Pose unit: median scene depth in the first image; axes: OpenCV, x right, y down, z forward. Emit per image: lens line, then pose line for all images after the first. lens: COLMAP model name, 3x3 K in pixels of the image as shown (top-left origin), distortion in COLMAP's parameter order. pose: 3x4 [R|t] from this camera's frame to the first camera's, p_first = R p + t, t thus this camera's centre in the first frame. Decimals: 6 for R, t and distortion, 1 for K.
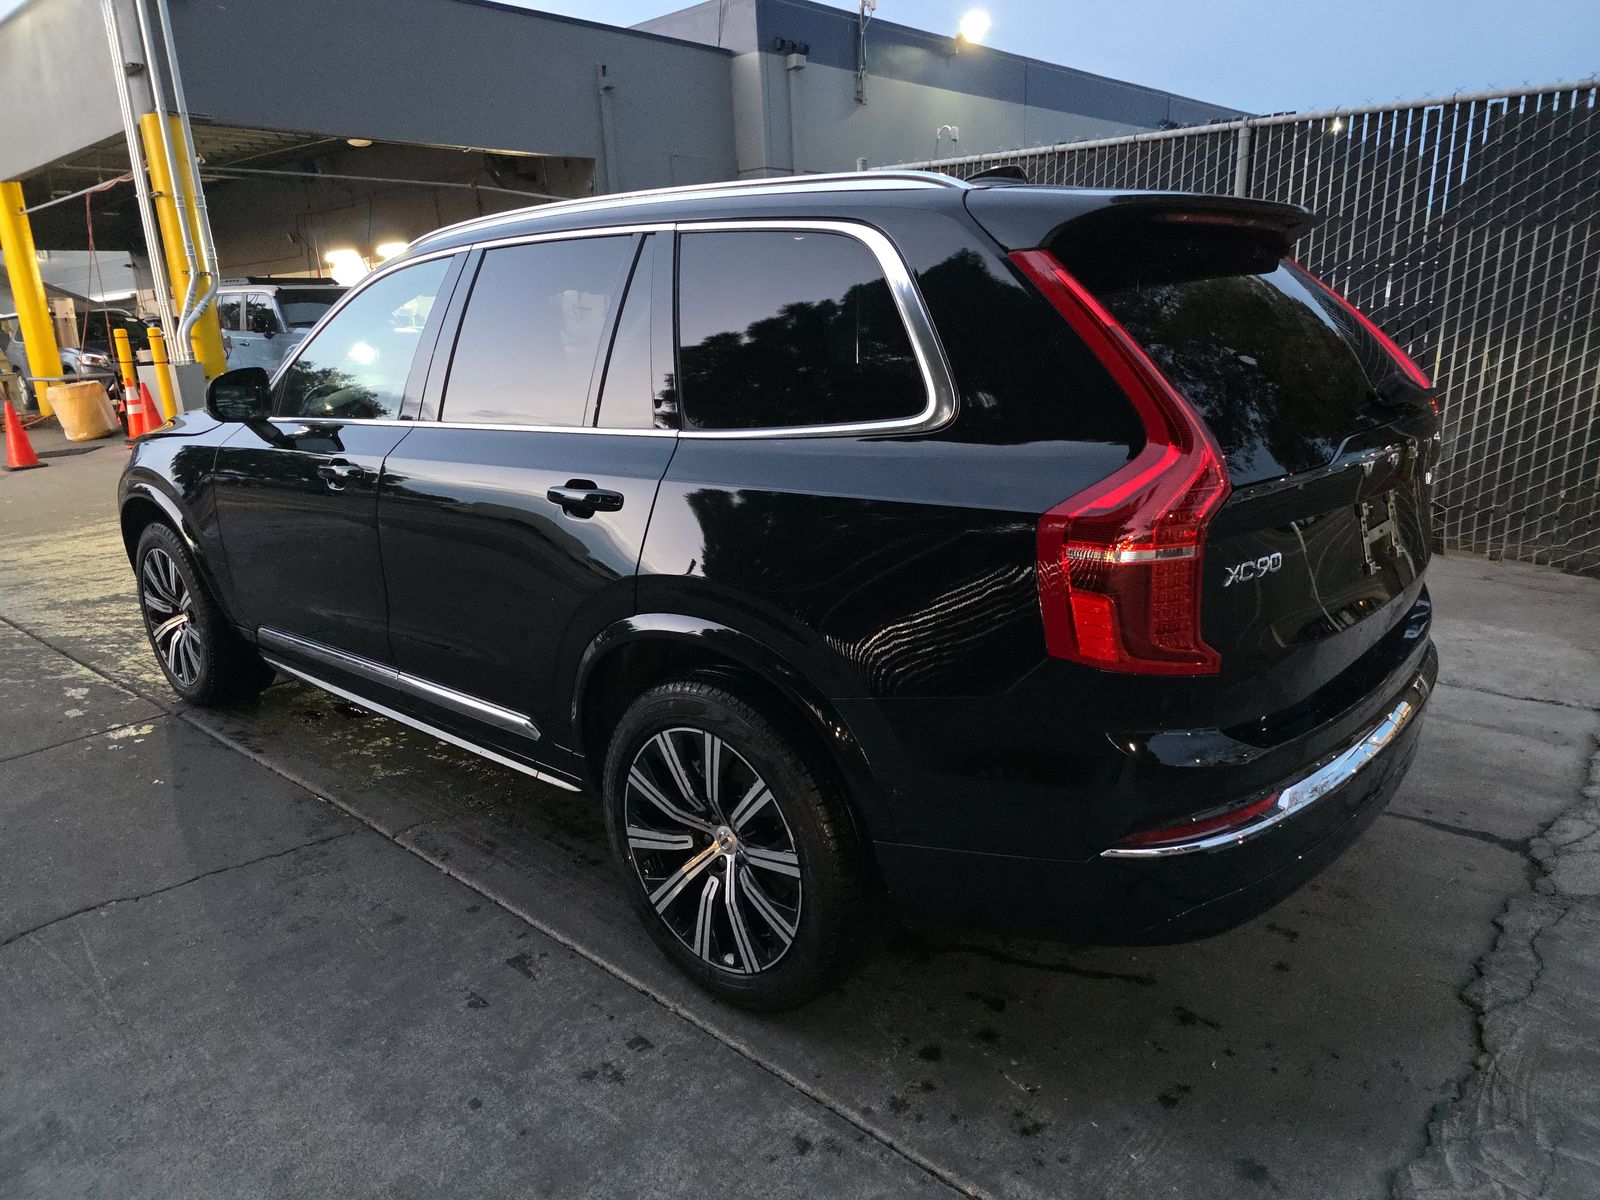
lens RADIAL K [[1106.0, 0, 799.1], [0, 1106.0, 571.7], [0, 0, 1]] dist [0.075964, -0.092728]
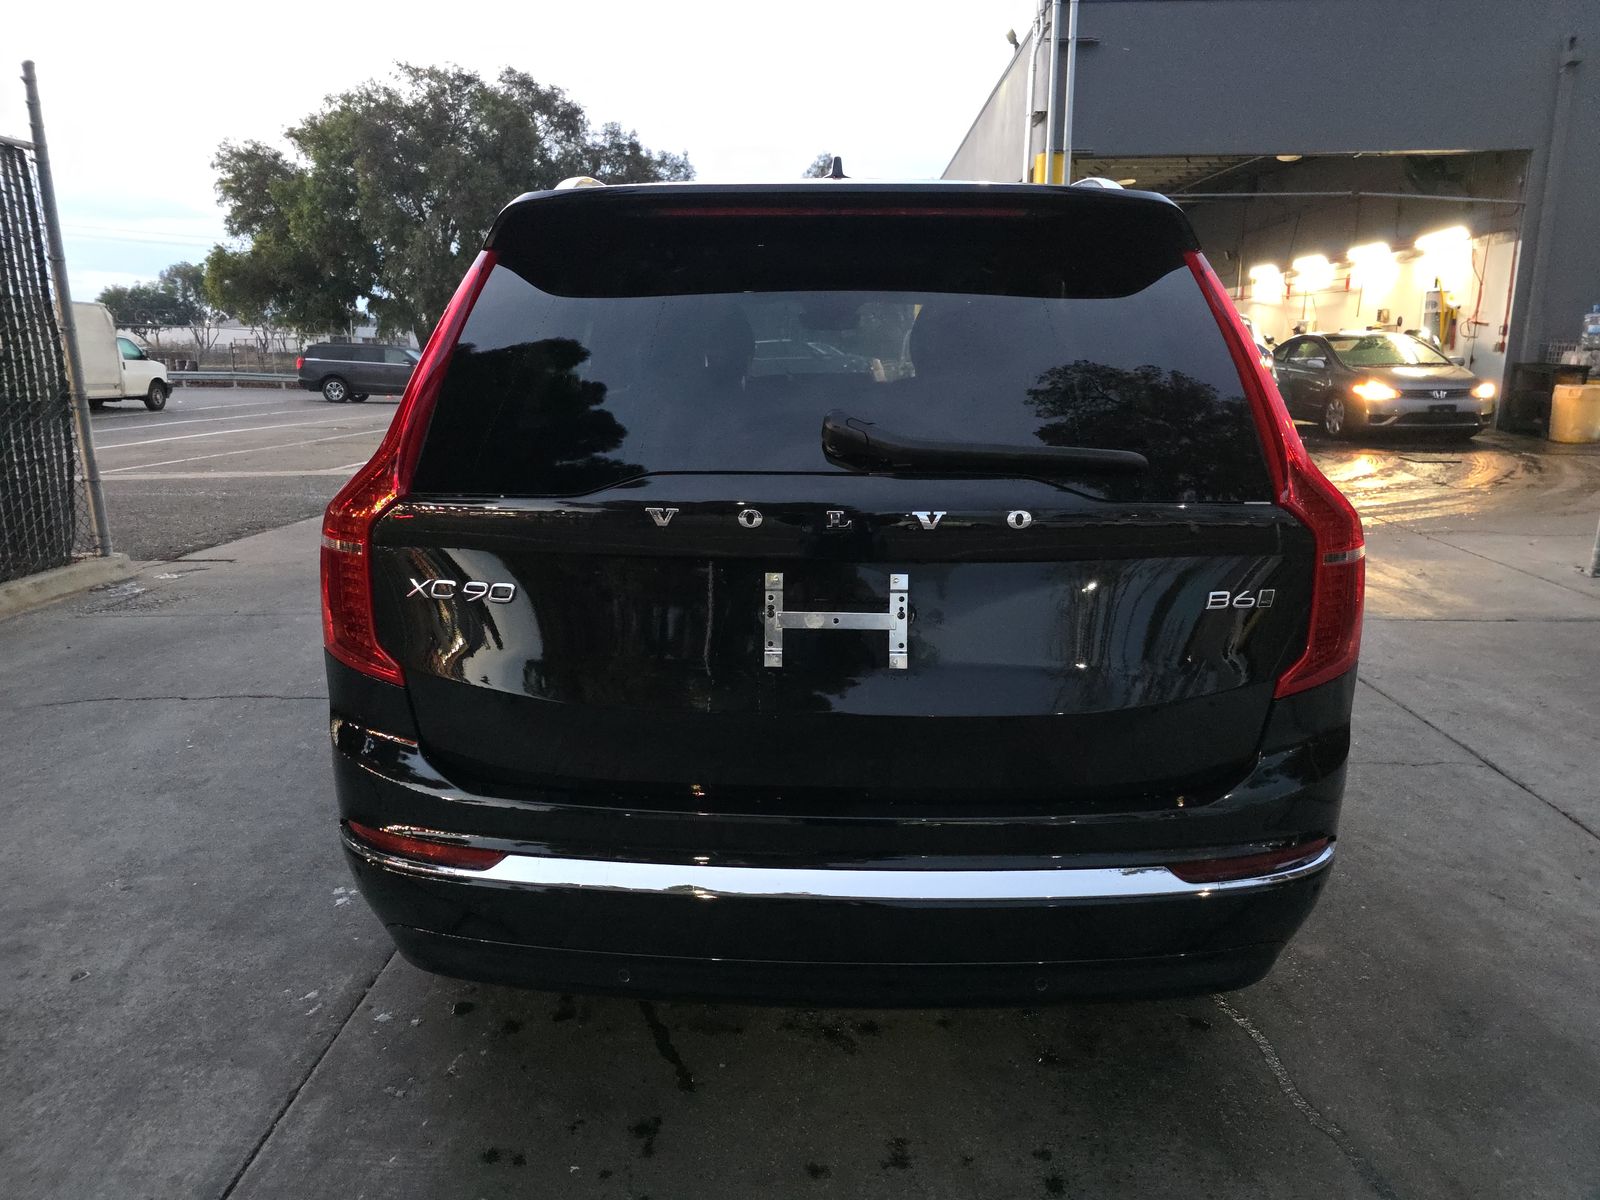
lens RADIAL K [[1026.7, 0, 800.0], [0, 1026.7, 600.0], [0, 0, 1]] dist [0.003640, 0.001882]
pose [[0.645309, 0.219748, -0.731633, 0.707311], [-0.190929, 0.973732, 0.124062, -0.114082], [0.739677, 0.059631, 0.670315, 0.376010]]
